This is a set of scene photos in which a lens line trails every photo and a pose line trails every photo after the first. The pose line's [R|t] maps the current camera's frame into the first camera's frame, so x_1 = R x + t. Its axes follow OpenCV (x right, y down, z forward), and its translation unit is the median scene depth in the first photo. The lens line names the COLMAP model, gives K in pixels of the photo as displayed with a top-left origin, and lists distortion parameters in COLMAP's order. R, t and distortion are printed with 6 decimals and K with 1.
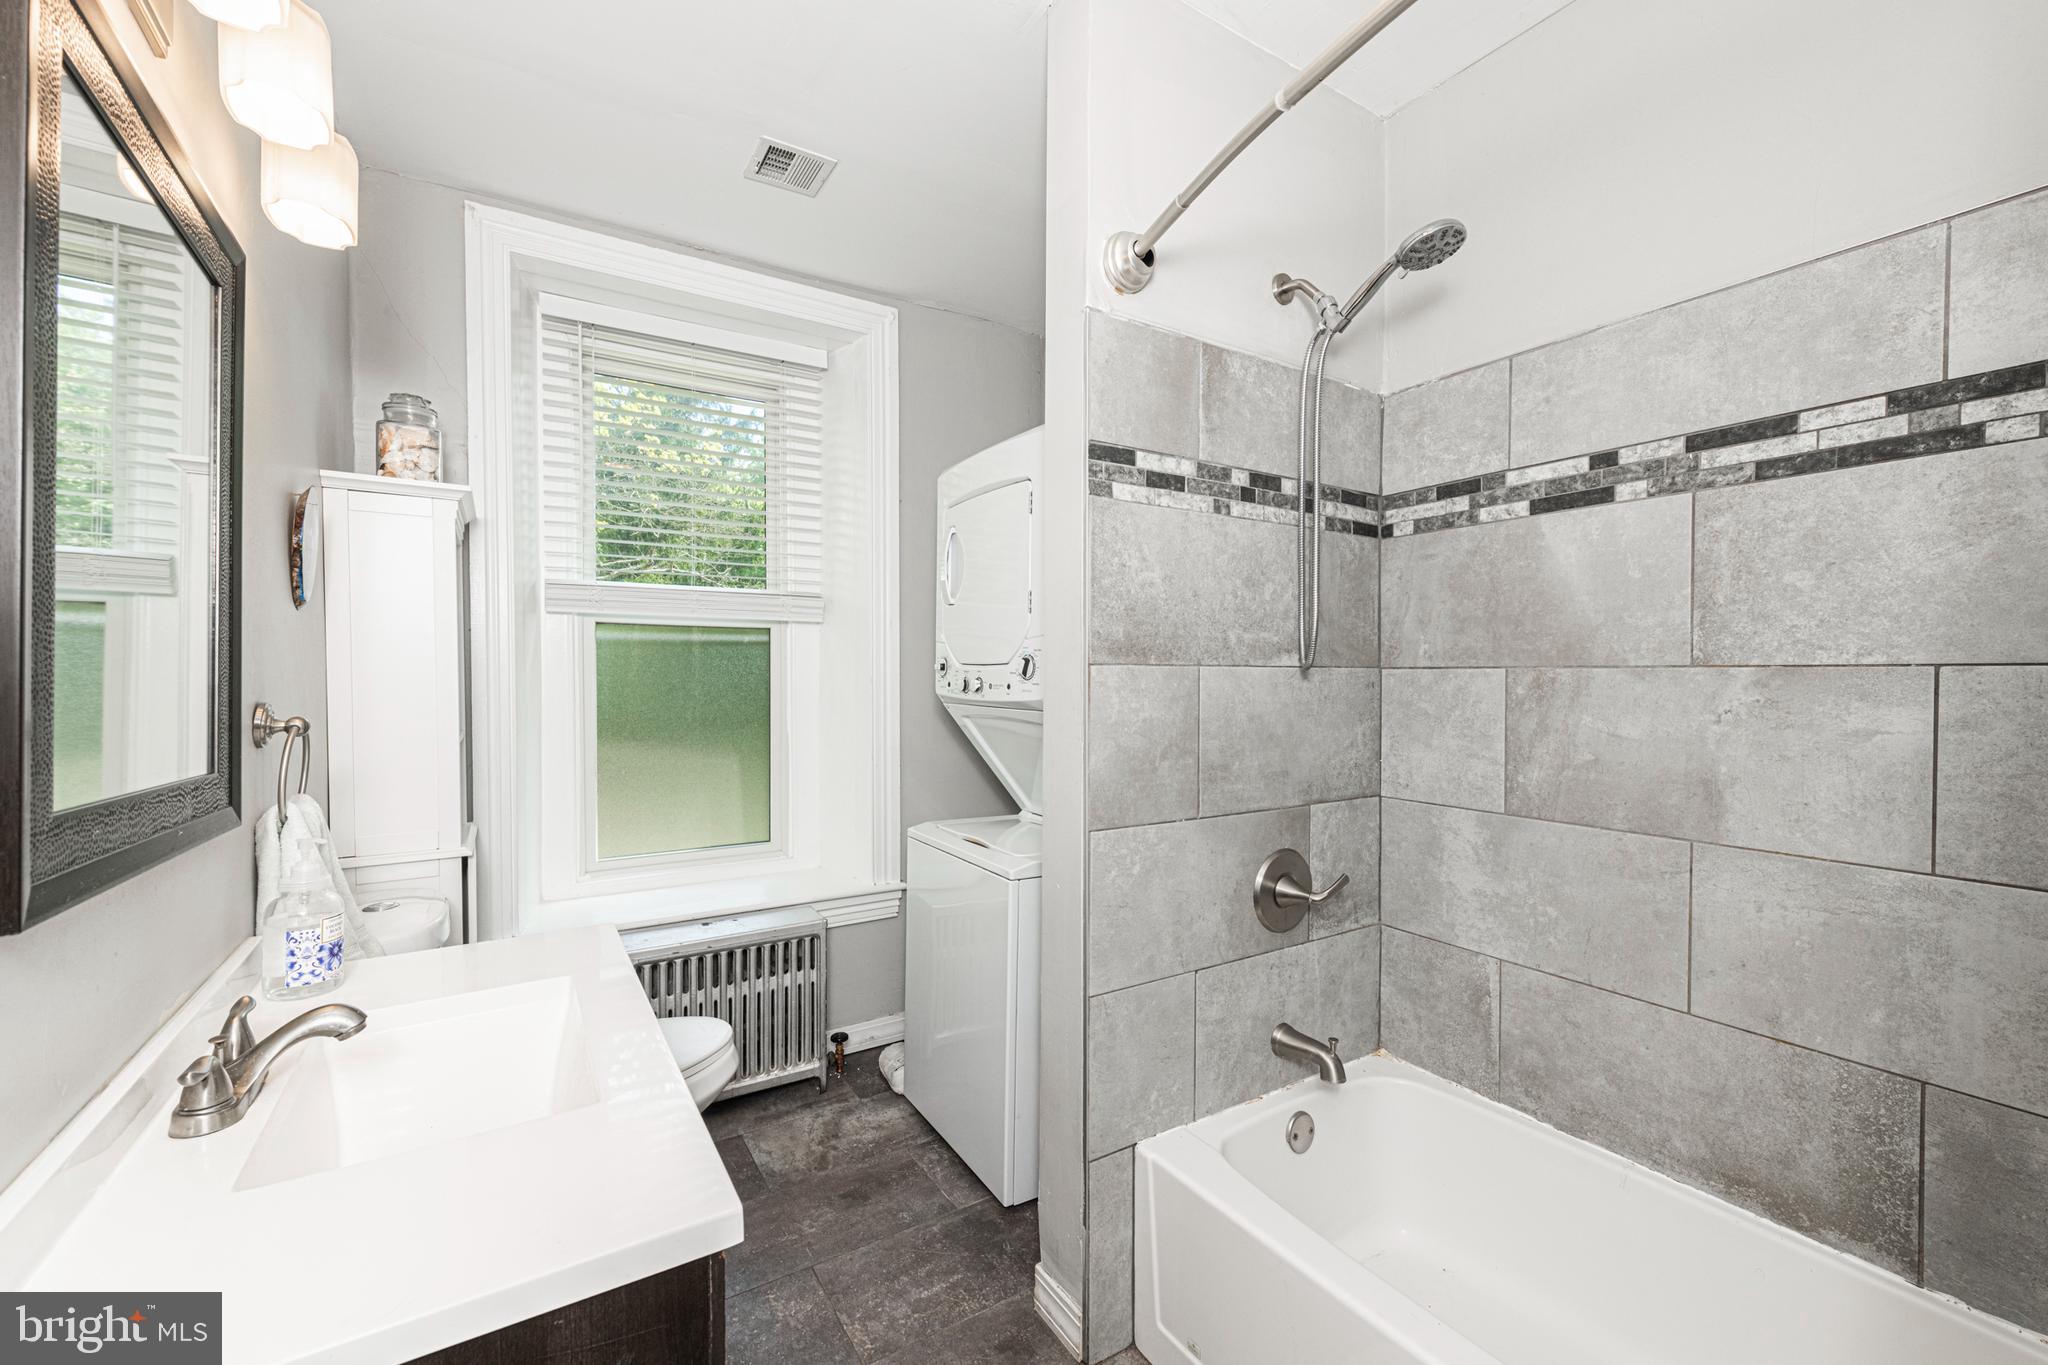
lens RADIAL K [[827.6, 0, 1050.8], [0, 827.6, 647.5], [0, 0, 1]] dist [0.001846, -0.000100]
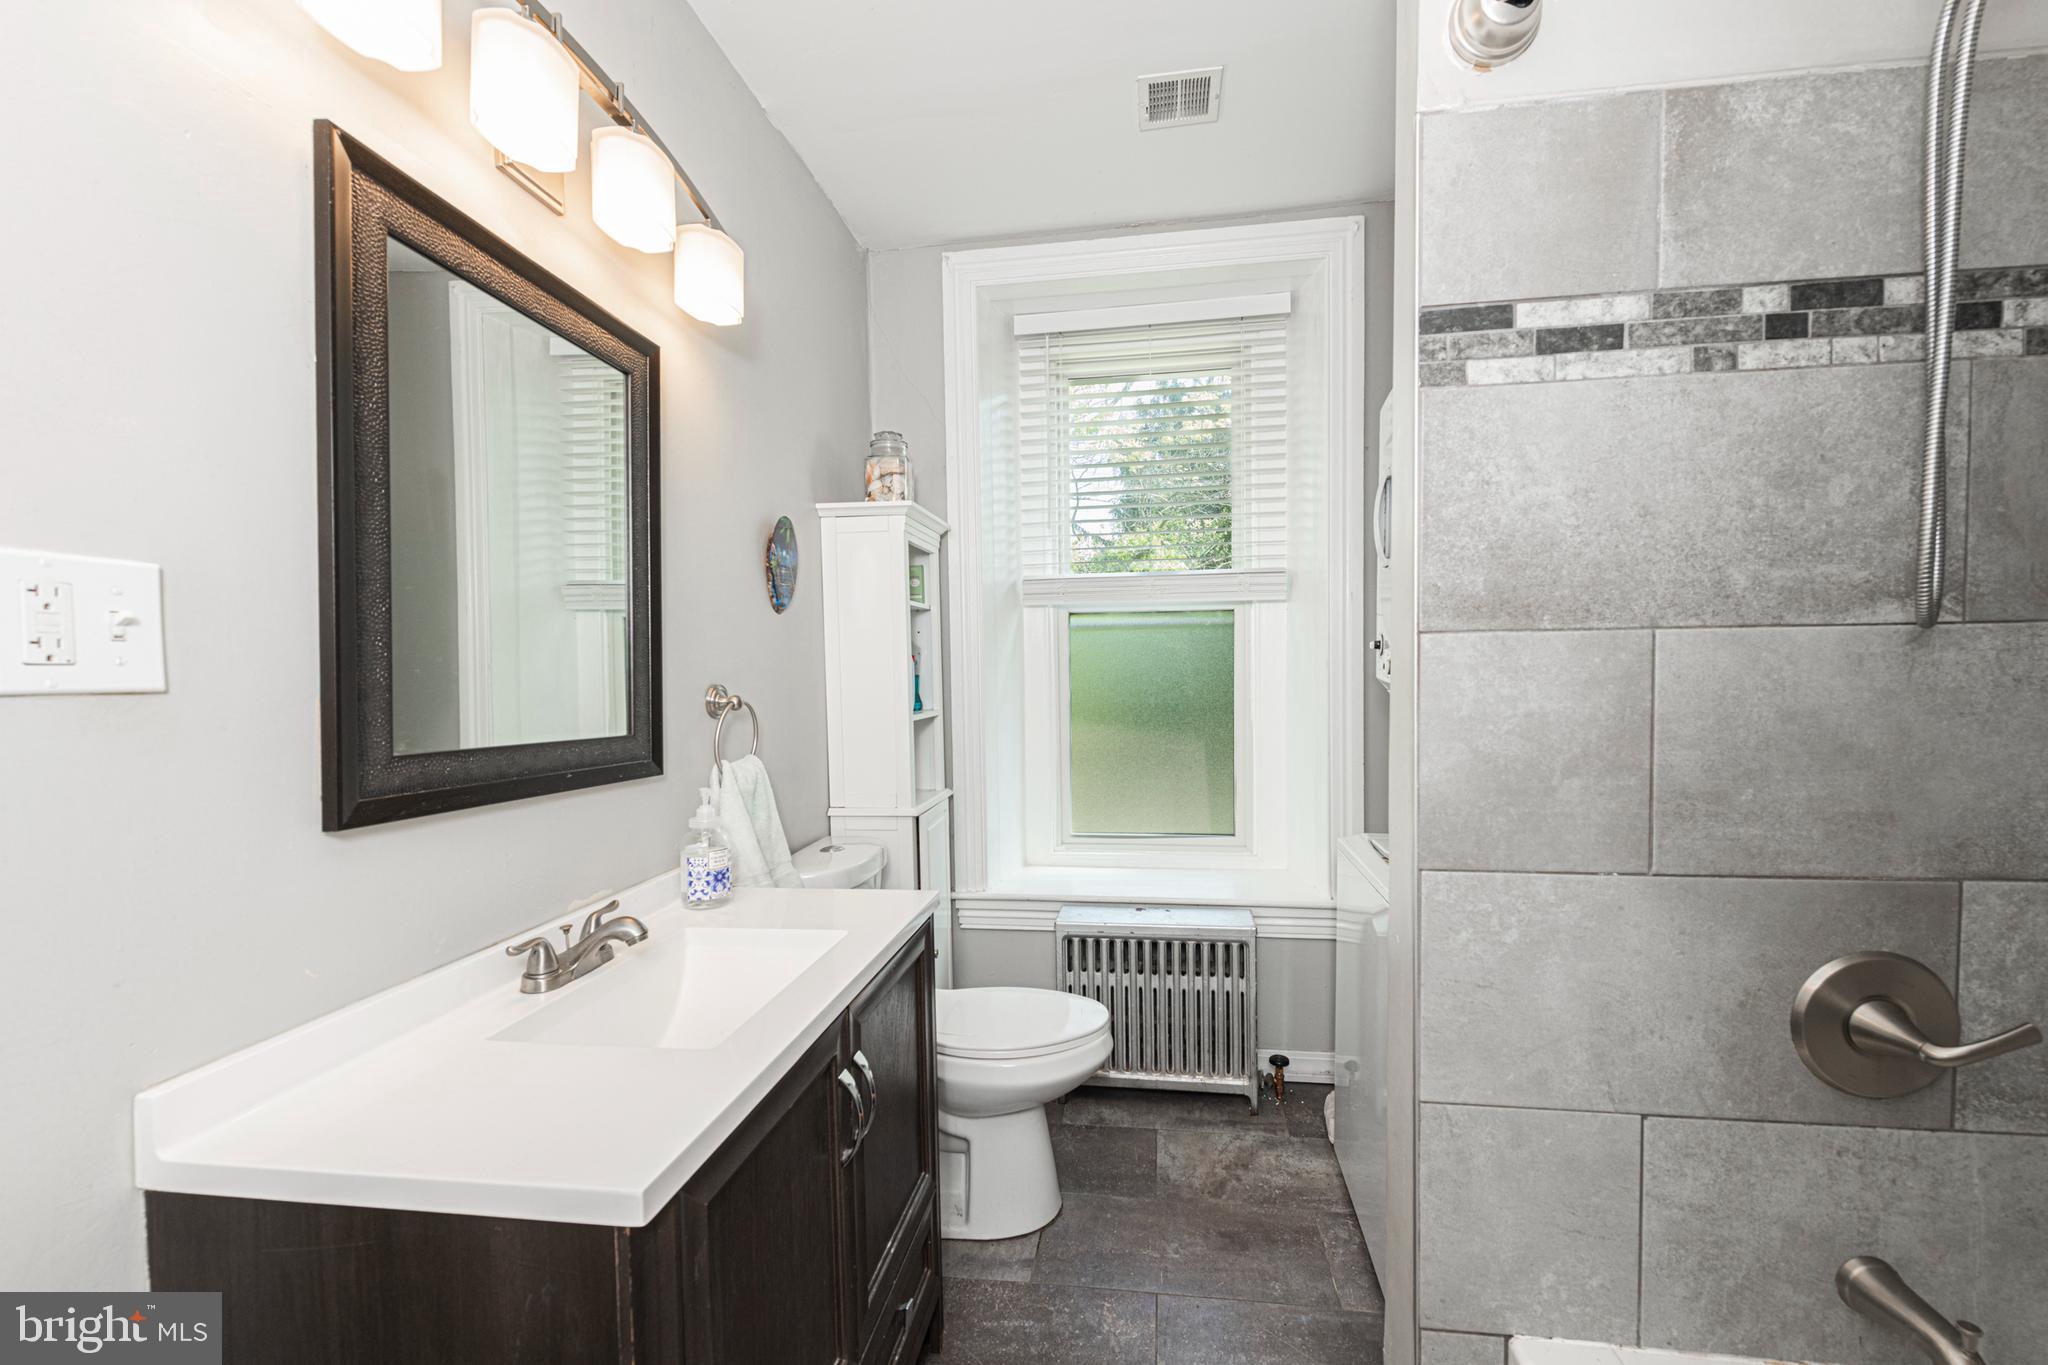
lens RADIAL K [[863.2, 0, 1028.6], [0, 863.2, 670.3], [0, 0, 1]] dist [0.009324, -0.005988]
pose [[0.755477, -0.010048, -0.655098, 0.229985], [0.037979, 0.998873, 0.028478, 0.015881], [0.654073, -0.046394, 0.755007, 0.193350]]
